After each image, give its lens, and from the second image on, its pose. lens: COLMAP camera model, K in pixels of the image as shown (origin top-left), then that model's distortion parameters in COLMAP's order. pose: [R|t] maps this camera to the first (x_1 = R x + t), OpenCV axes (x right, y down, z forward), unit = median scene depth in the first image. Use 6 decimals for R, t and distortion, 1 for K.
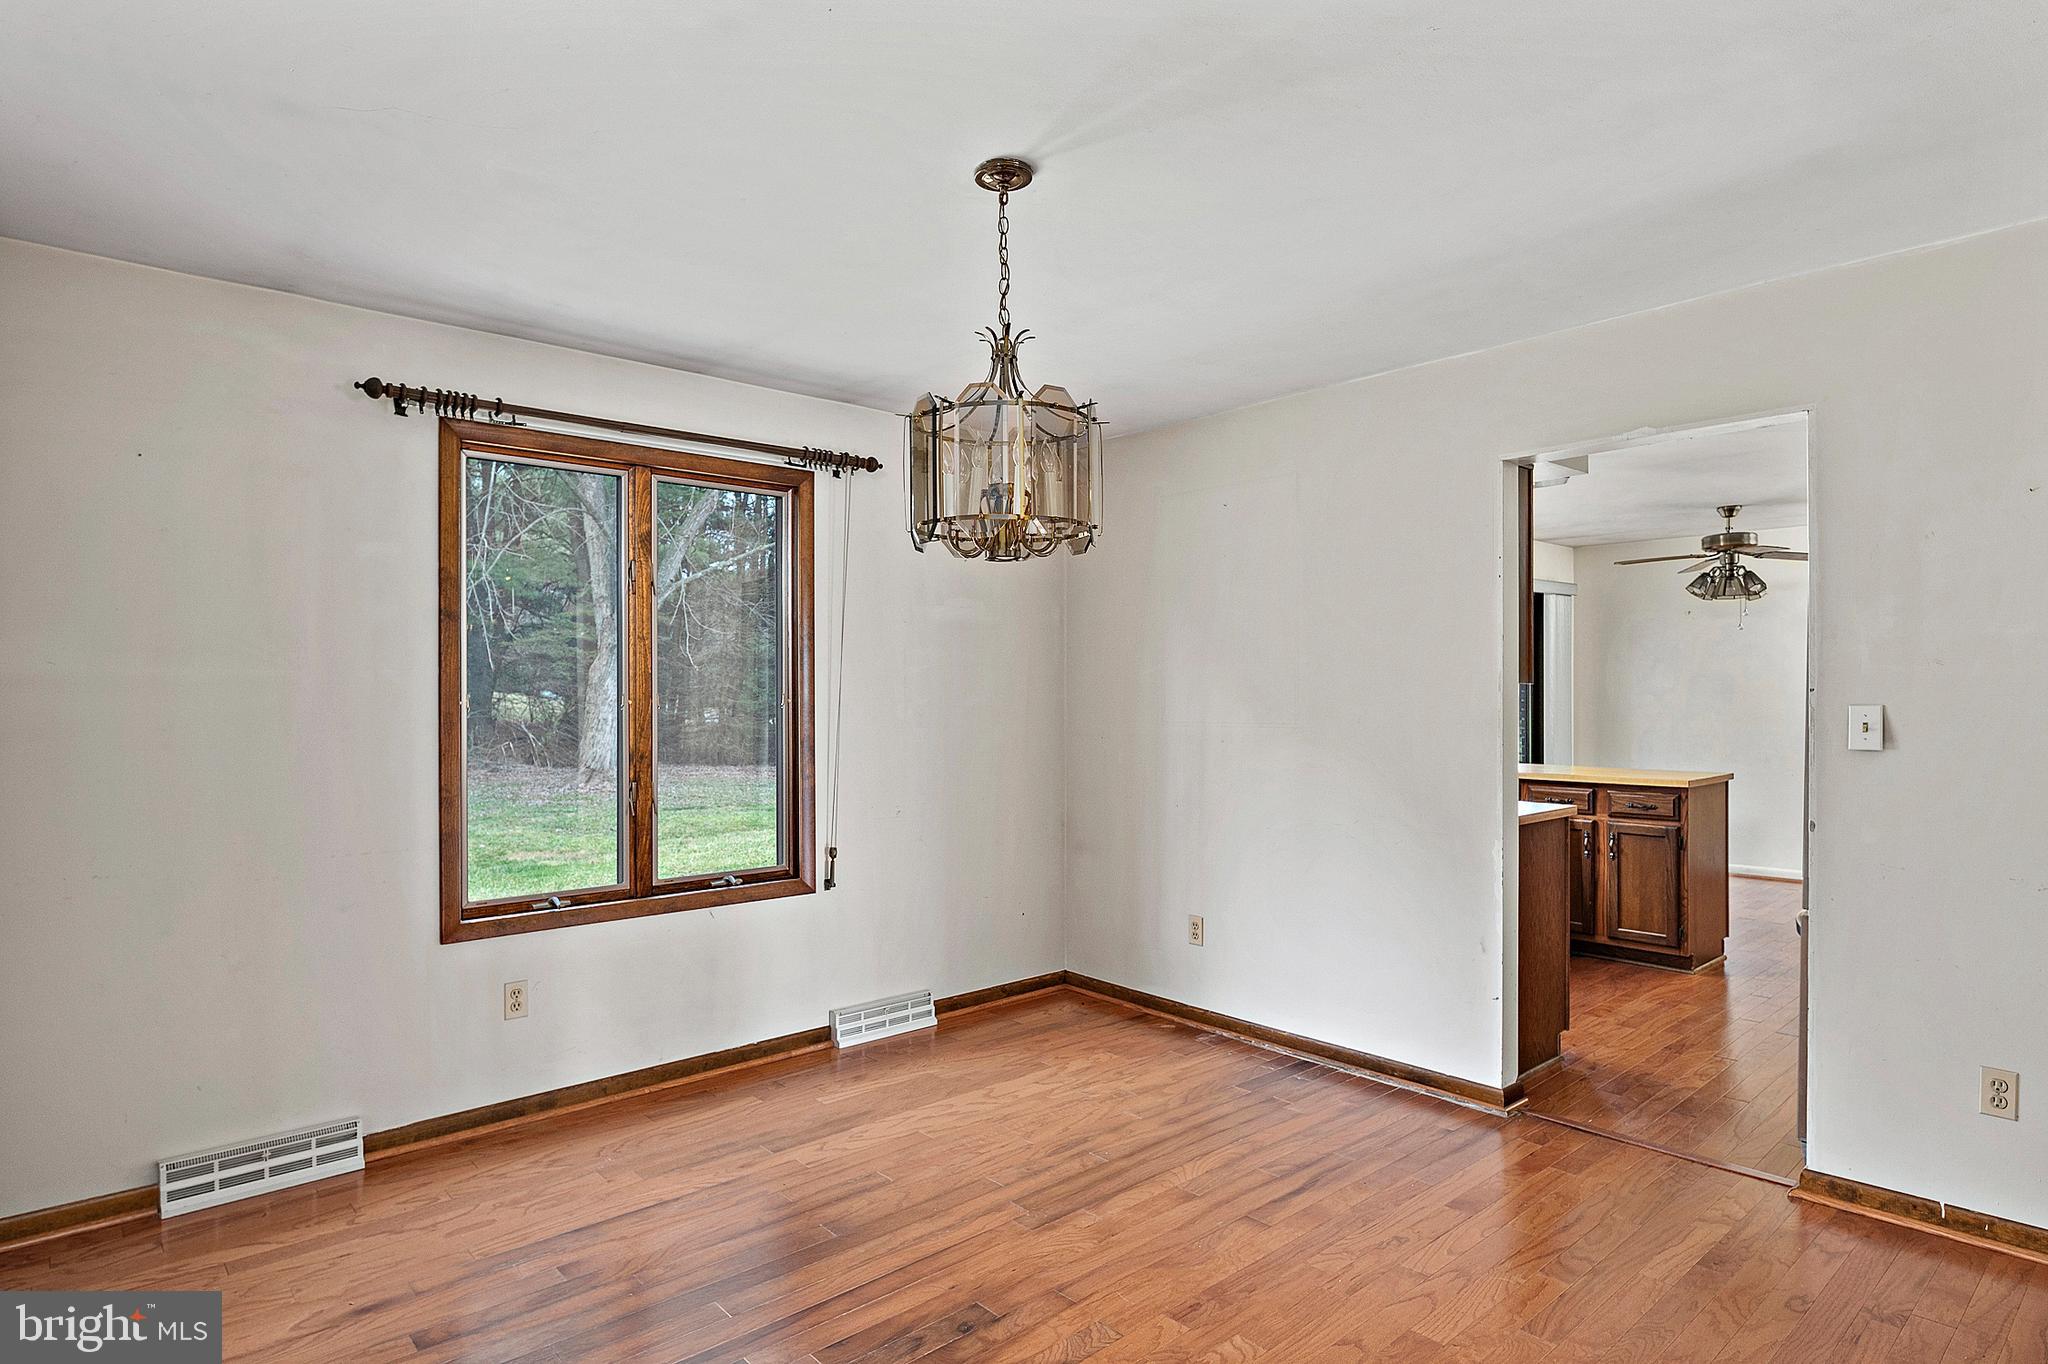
lens RADIAL K [[1122.7, 0, 1018.2], [0, 1122.7, 686.0], [0, 0, 1]] dist [-0.003180, -0.002649]
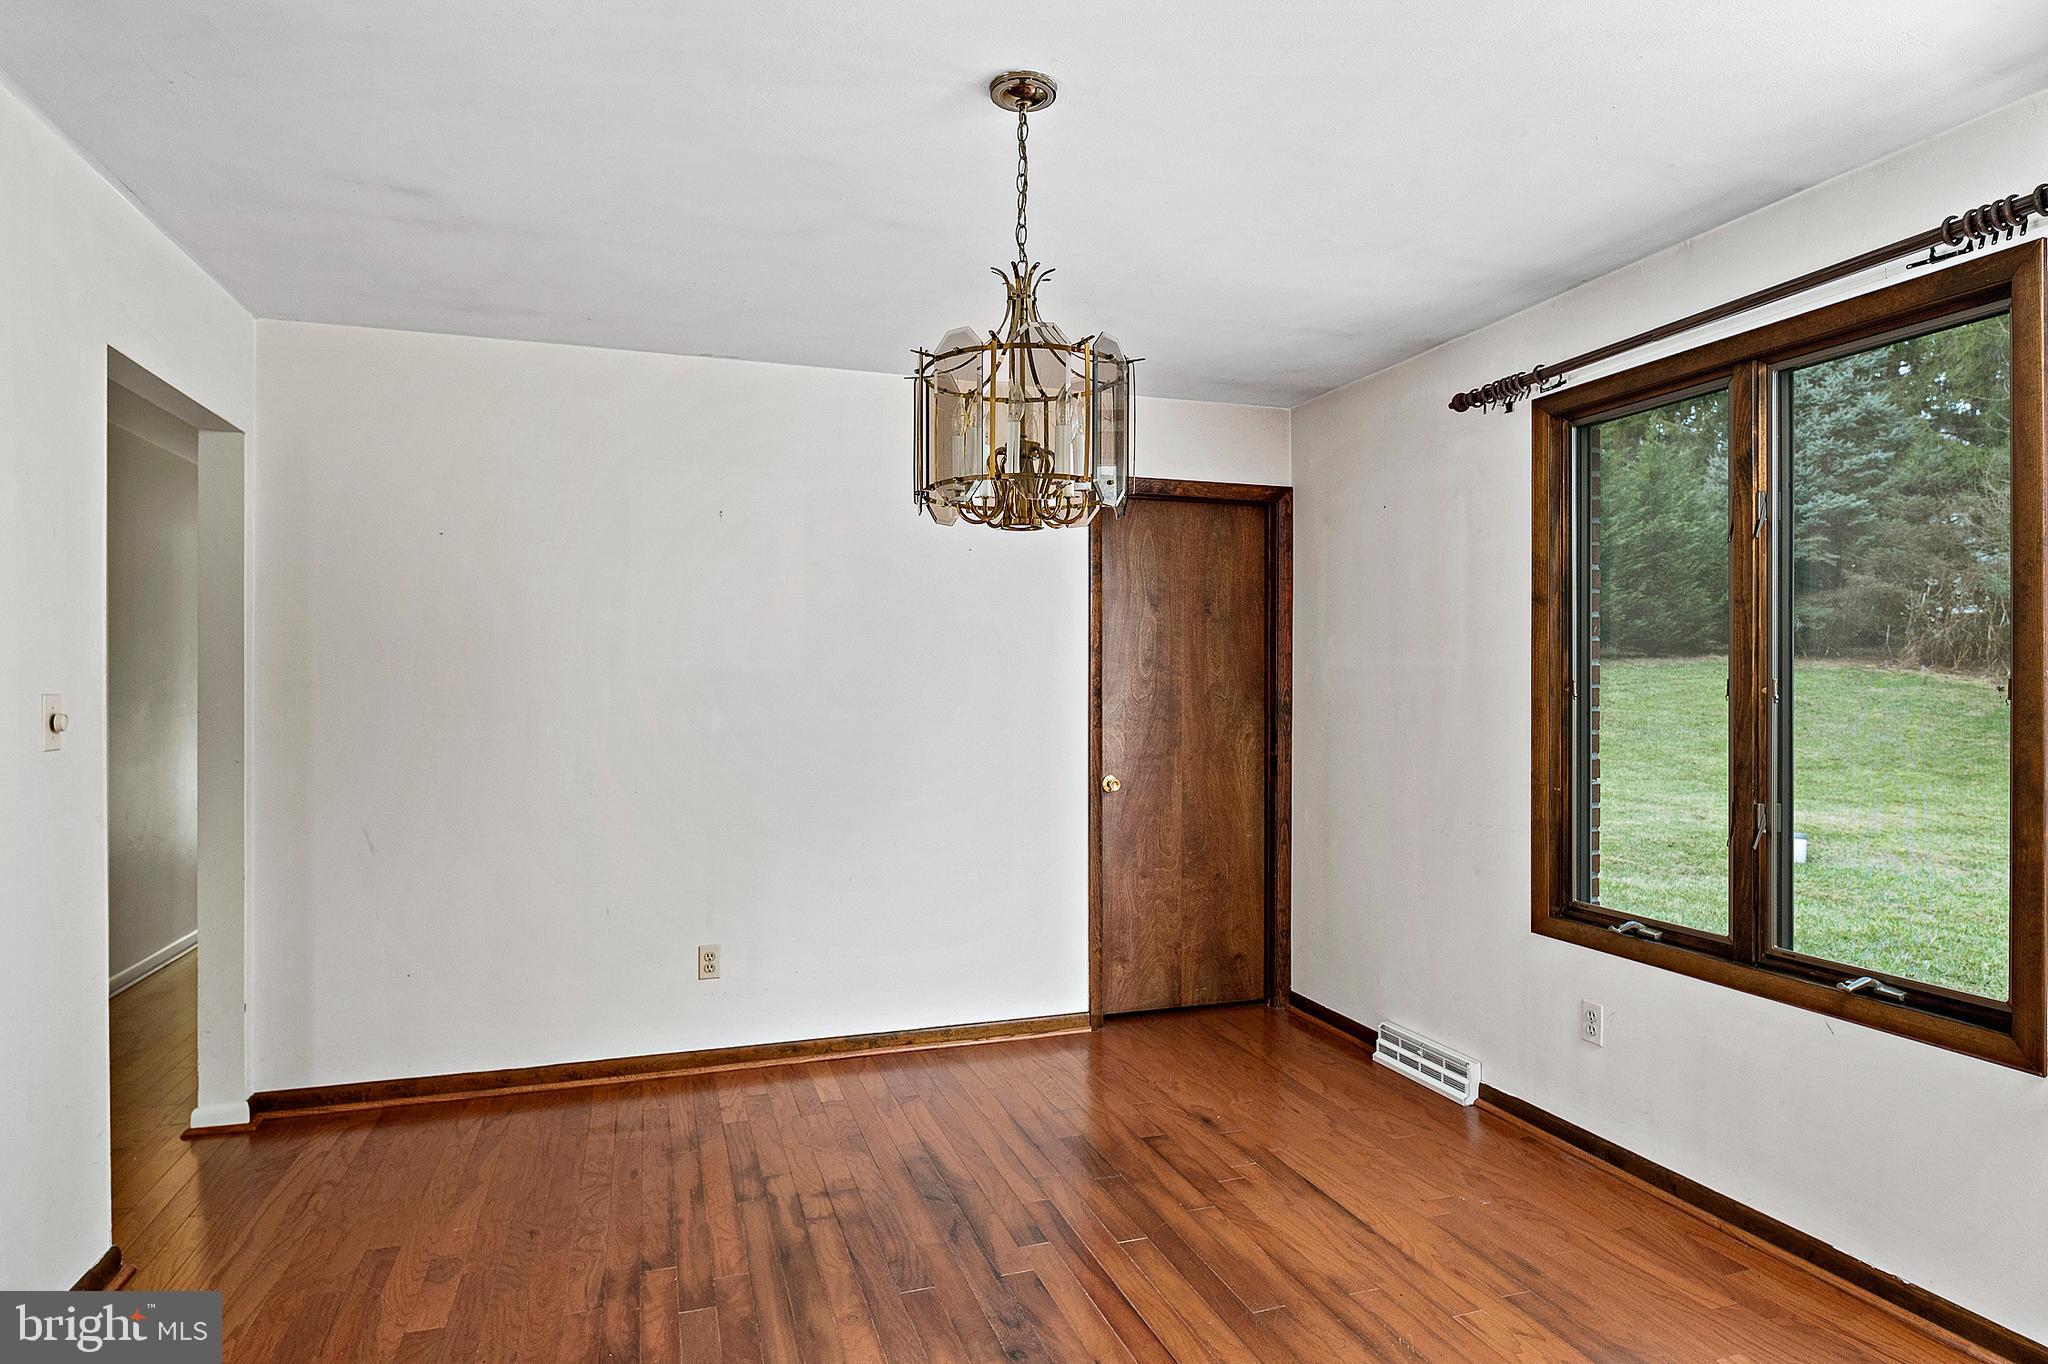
lens RADIAL K [[1122.7, 0, 1028.9], [0, 1122.7, 676.3], [0, 0, 1]] dist [-0.003180, -0.002649]
pose [[-0.401386, -0.012993, -0.915817, 0.585471], [-0.002776, 0.999912, -0.012970, 0.019690], [0.915905, -0.002663, -0.401387, 1.012954]]
